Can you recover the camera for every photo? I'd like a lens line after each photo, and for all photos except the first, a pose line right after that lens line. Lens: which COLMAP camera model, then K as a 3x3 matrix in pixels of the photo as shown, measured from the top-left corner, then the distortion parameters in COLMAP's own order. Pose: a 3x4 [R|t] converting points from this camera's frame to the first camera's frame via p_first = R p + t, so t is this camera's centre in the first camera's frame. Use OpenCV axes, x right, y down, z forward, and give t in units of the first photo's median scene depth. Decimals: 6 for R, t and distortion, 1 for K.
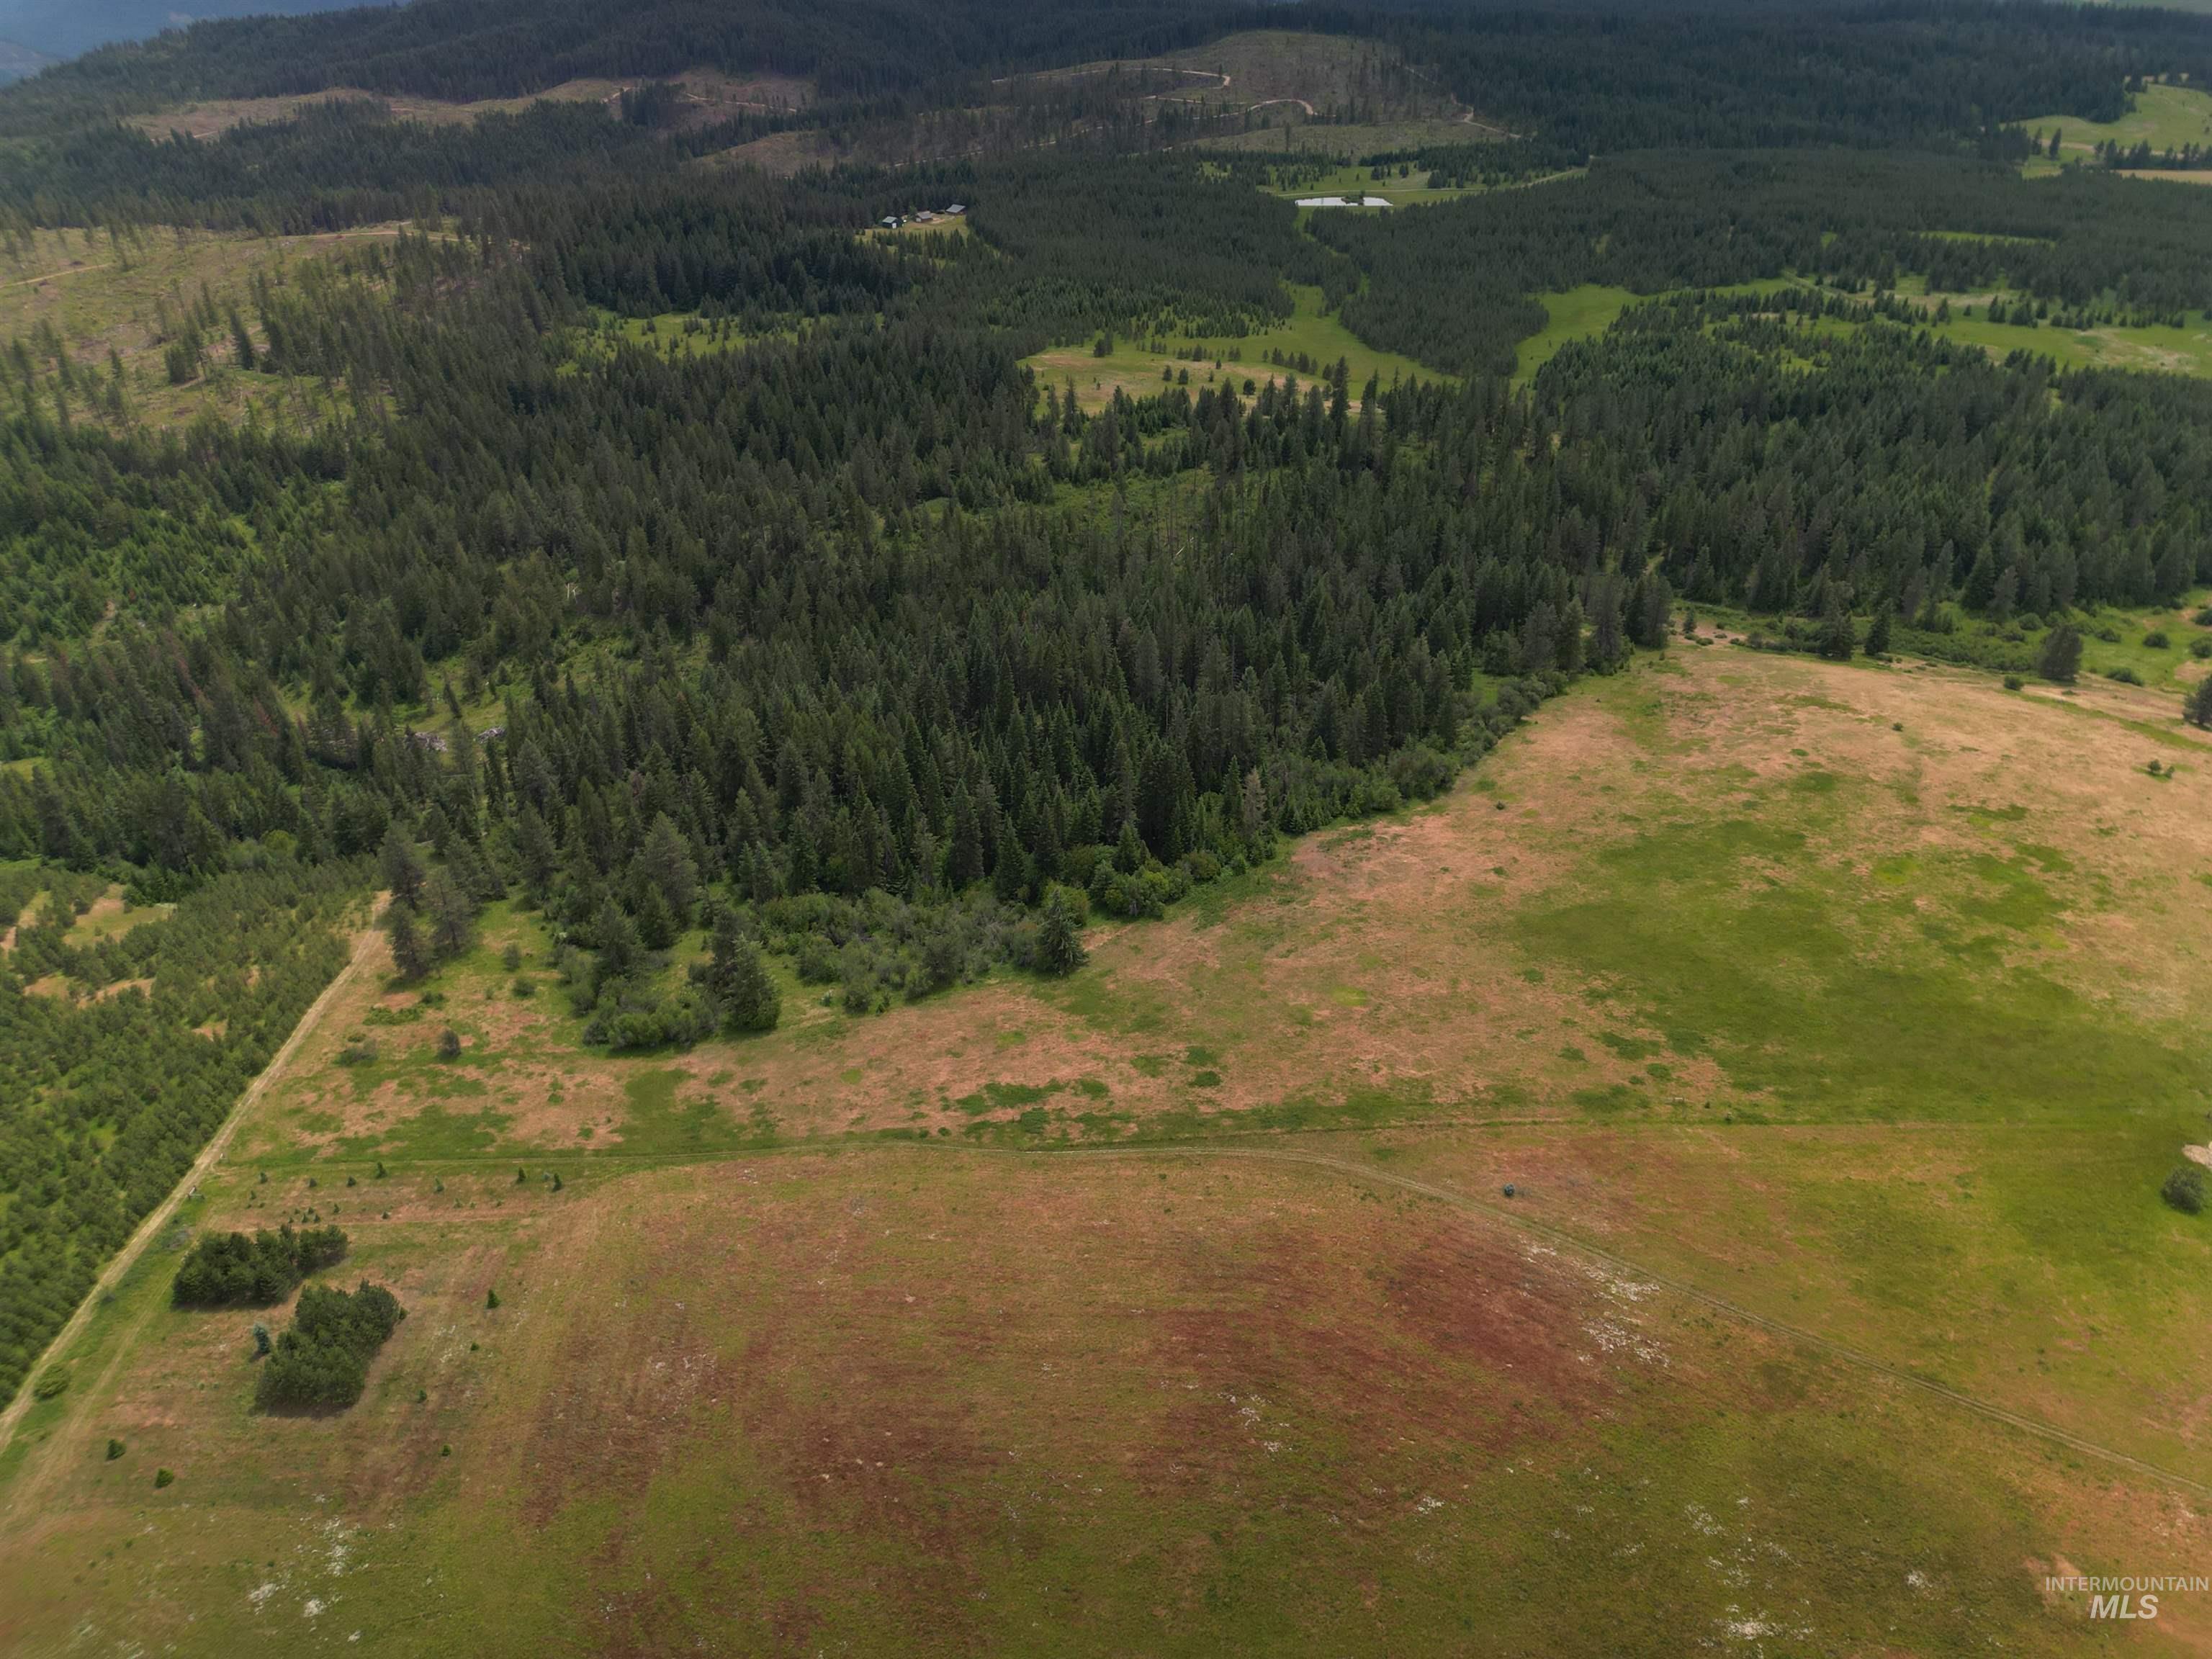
lens RADIAL K [[1546.7, 0, 1105.9], [0, 1546.7, 824.0], [0, 0, 1]] dist [0.063533, -0.052899]
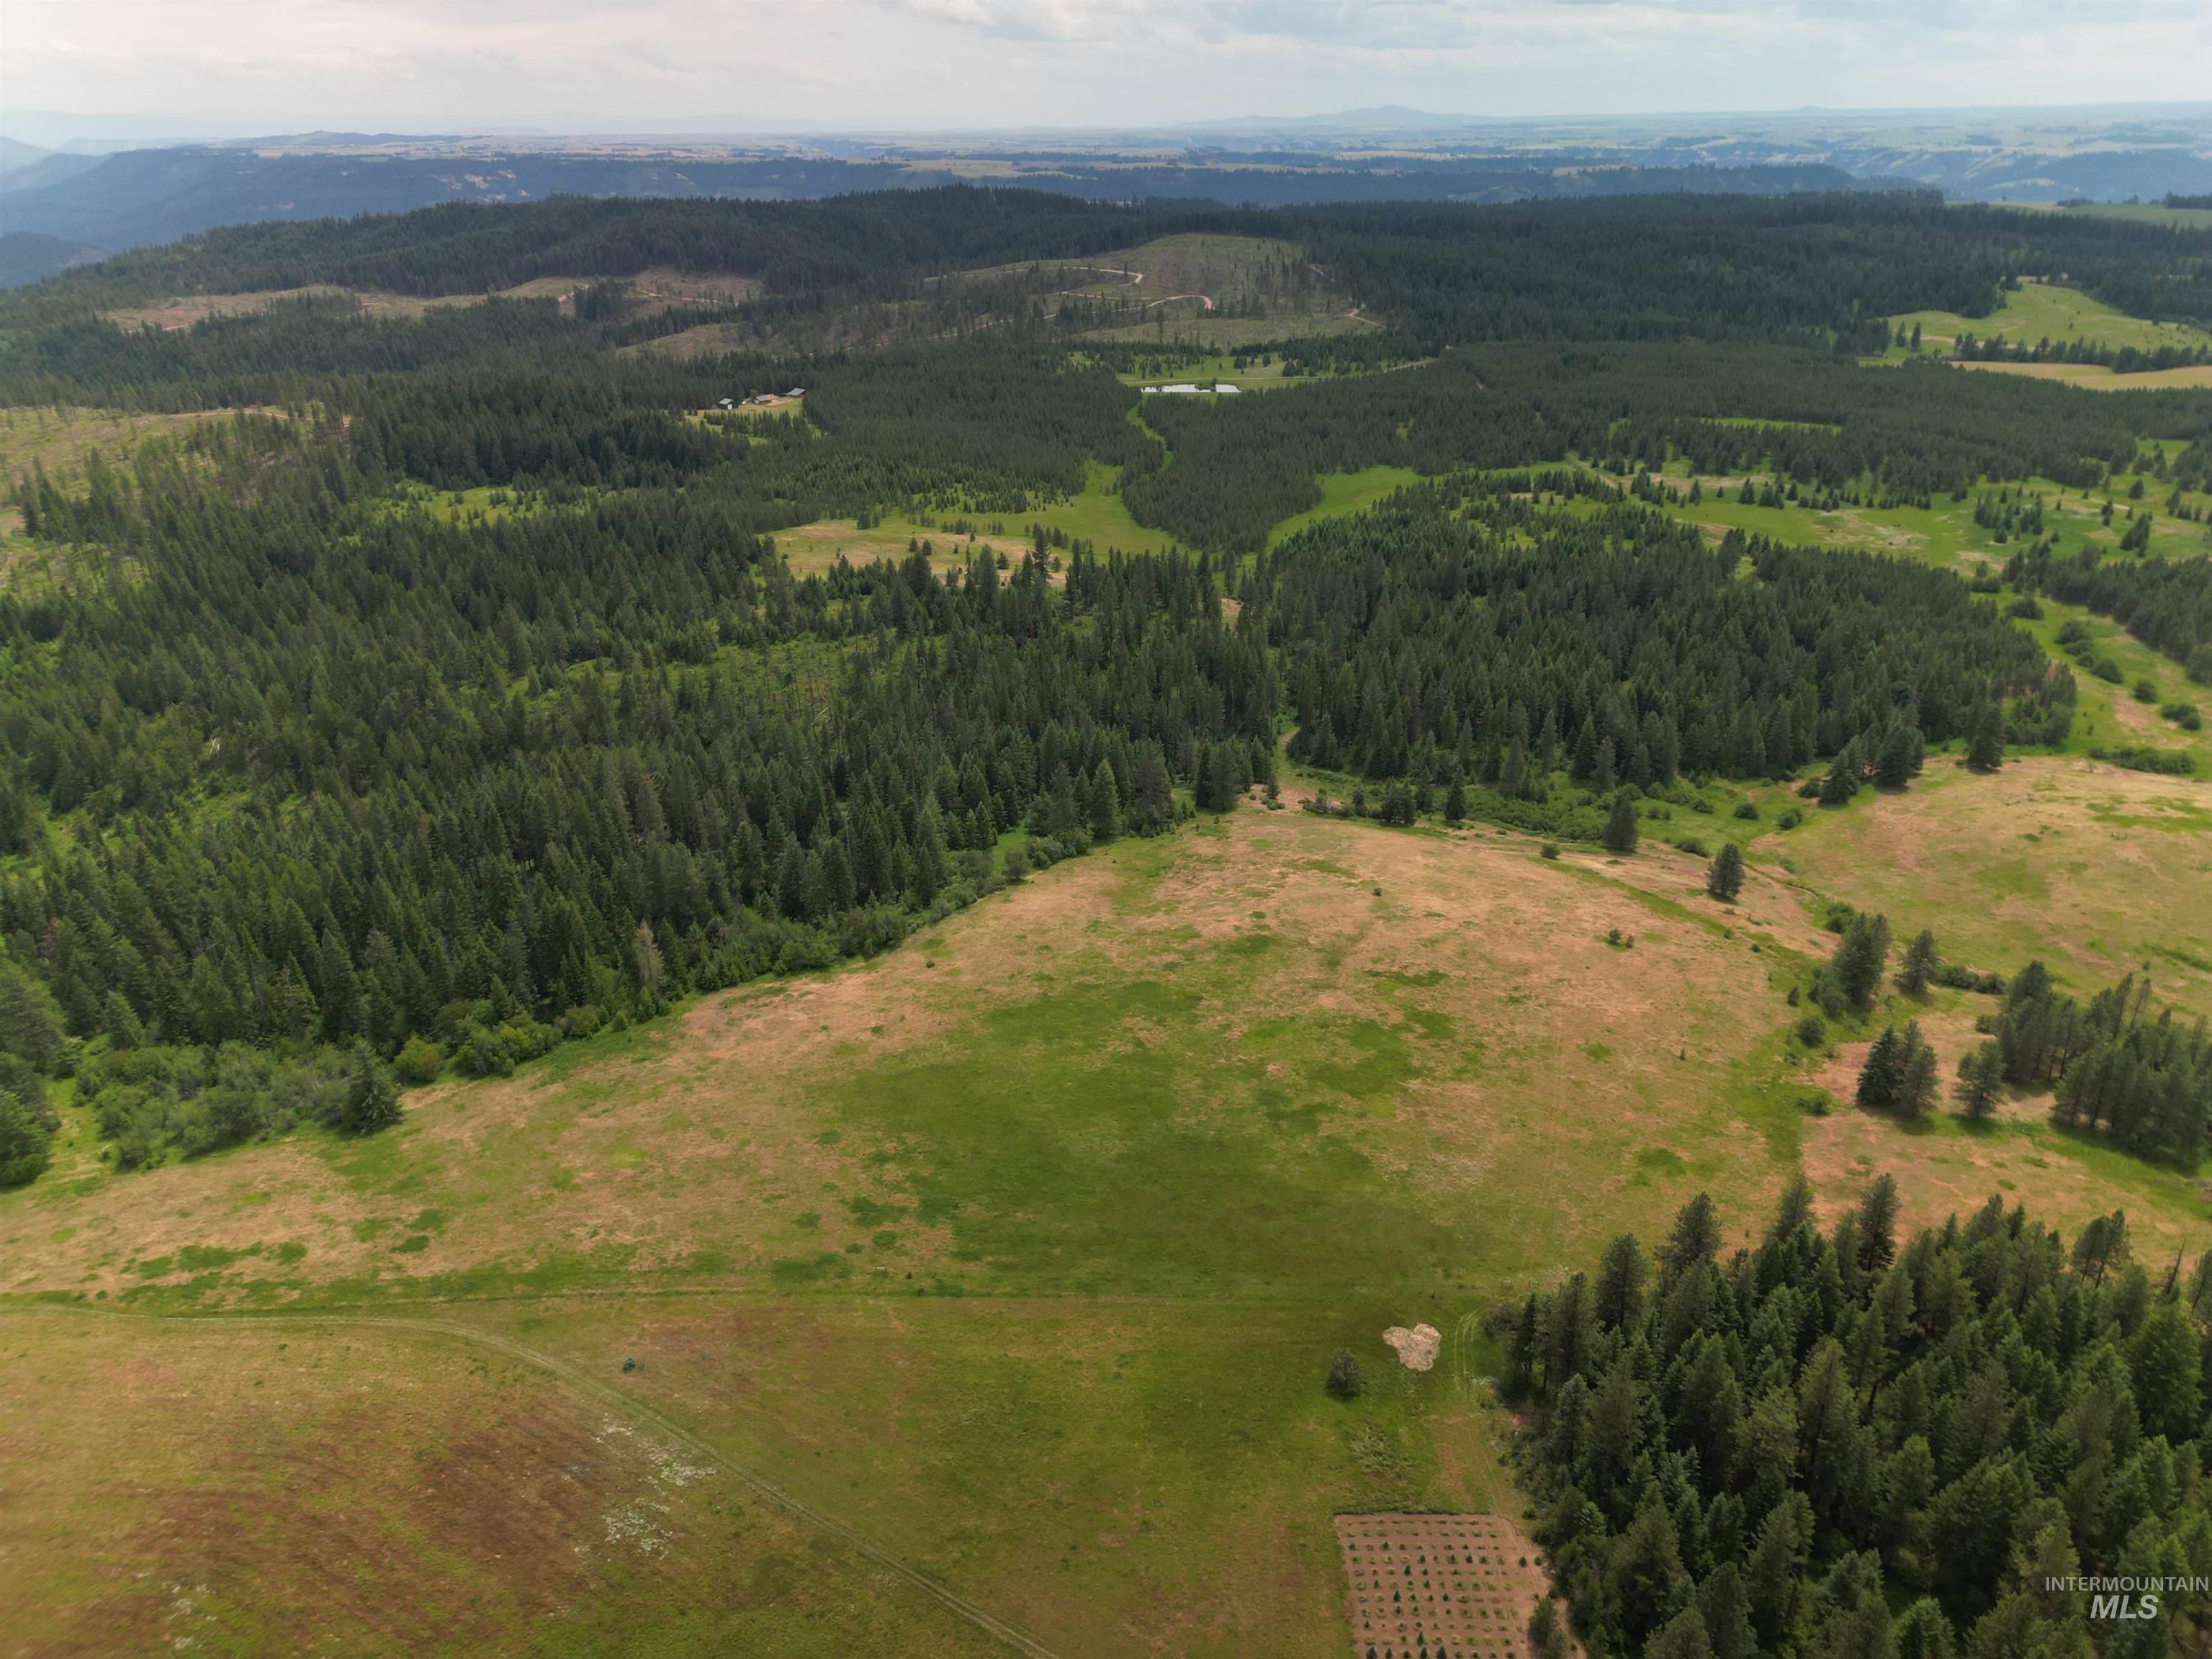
lens RADIAL K [[1546.7, 0, 1106.7], [0, 1546.7, 825.9], [0, 0, 1]] dist [0.063533, -0.052899]
pose [[0.999443, 0.010949, -0.031525, 0.387472], [-0.014291, 0.994068, -0.107821, 0.004988], [0.030158, 0.108211, 0.993670, 0.017704]]
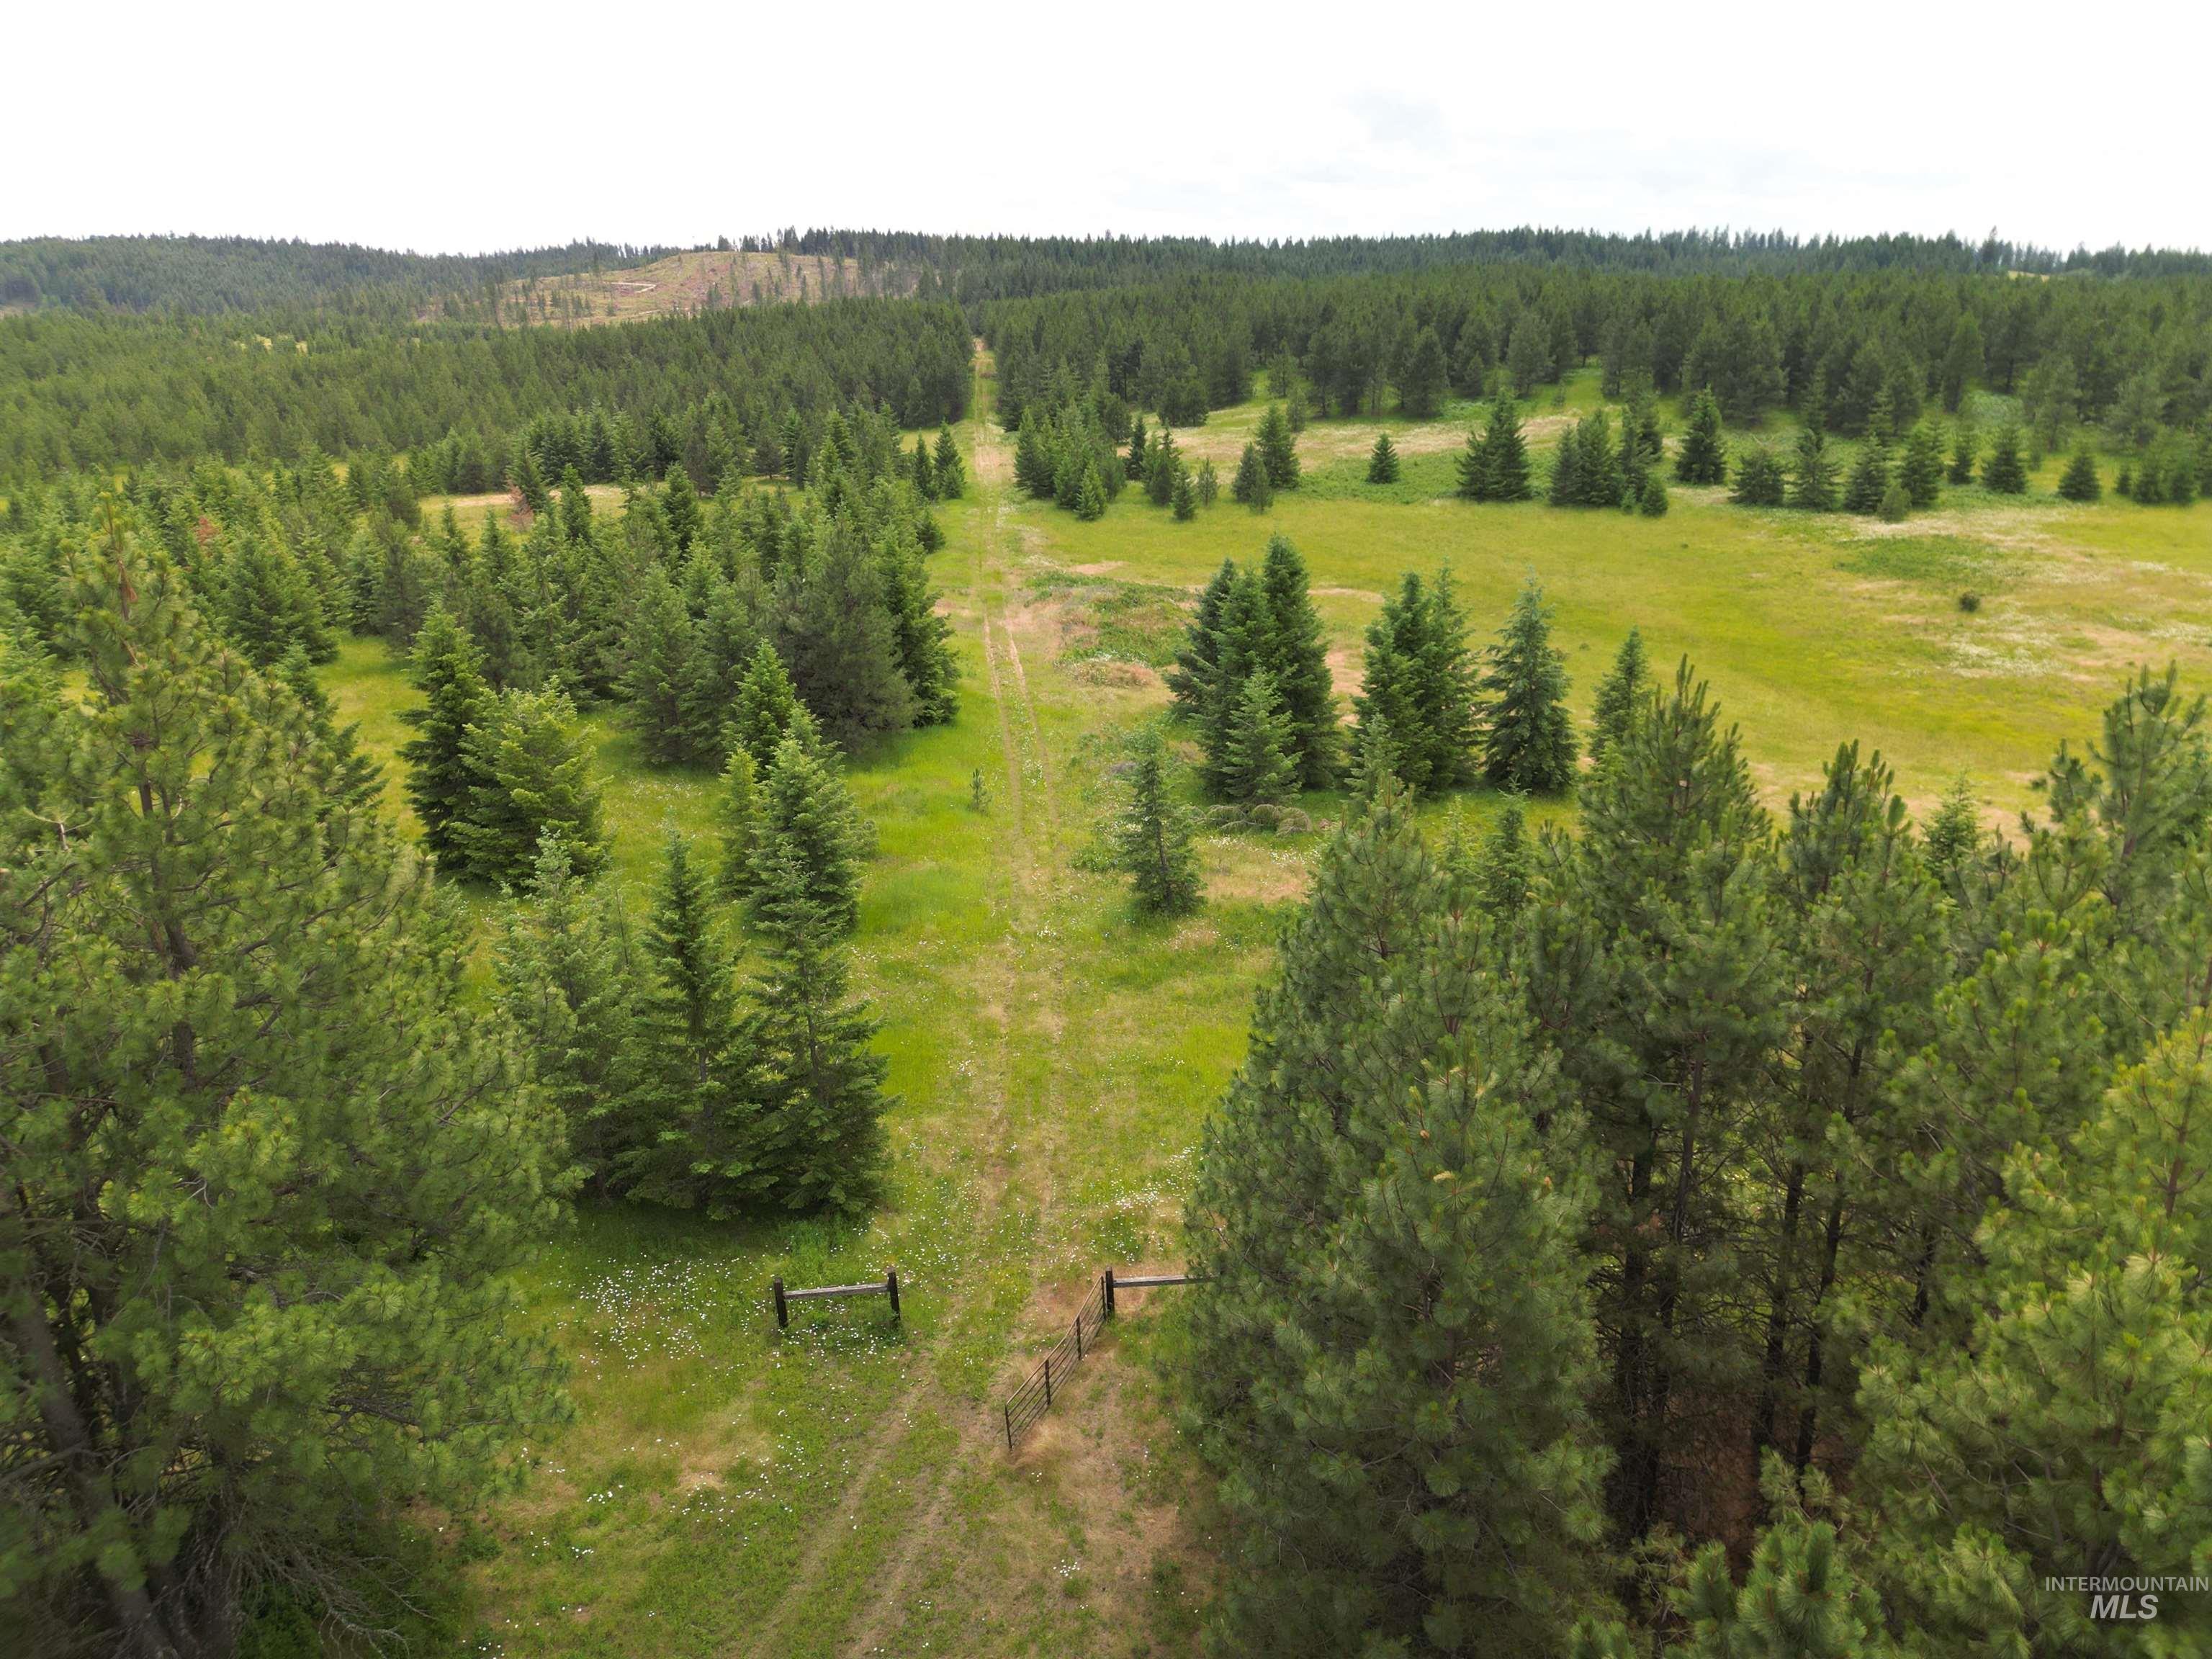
lens RADIAL K [[1546.7, 0, 1108.1], [0, 1546.7, 835.6], [0, 0, 1]] dist [0.063533, -0.052899]
pose [[0.999443, -0.021952, 0.025129, 1.044465], [0.026451, 0.980319, -0.195642, -0.481684], [-0.020340, 0.196198, 0.980353, 1.650243]]
